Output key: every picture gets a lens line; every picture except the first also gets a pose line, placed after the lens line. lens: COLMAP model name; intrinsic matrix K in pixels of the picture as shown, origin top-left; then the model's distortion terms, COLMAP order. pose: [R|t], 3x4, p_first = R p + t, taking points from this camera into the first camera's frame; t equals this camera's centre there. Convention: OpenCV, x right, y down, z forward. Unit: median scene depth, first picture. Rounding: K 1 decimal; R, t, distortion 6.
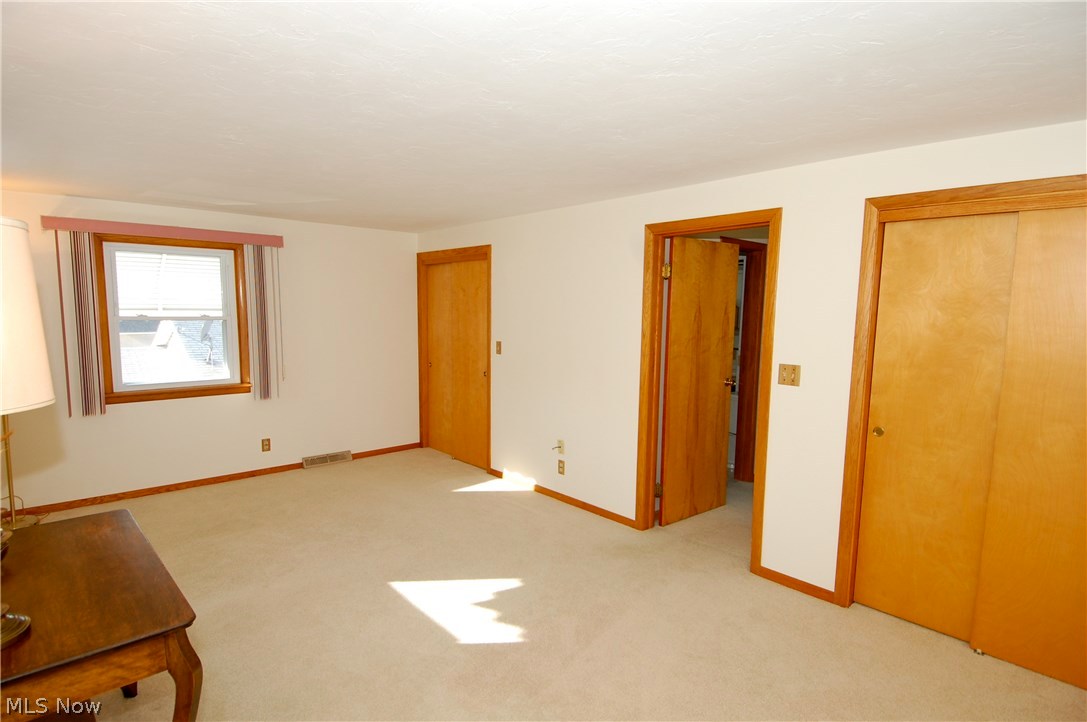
lens RADIAL K [[573.4, 0, 539.9], [0, 573.4, 371.0], [0, 0, 1]] dist [0.038834, -0.000435]
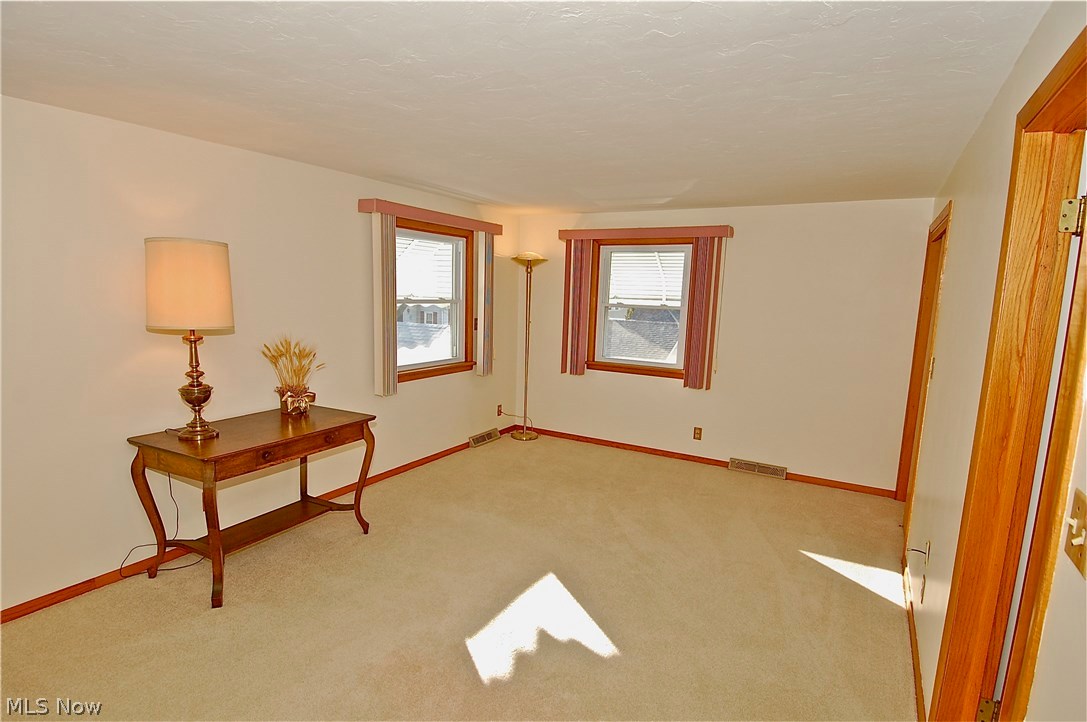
lens RADIAL K [[573.4, 0, 539.9], [0, 573.4, 371.0], [0, 0, 1]] dist [0.038834, -0.000435]
pose [[0.325257, 0.134659, -0.935989, 0.421281], [-0.142984, 0.985432, 0.092086, -0.039344], [0.934753, 0.103880, 0.339772, 0.432313]]
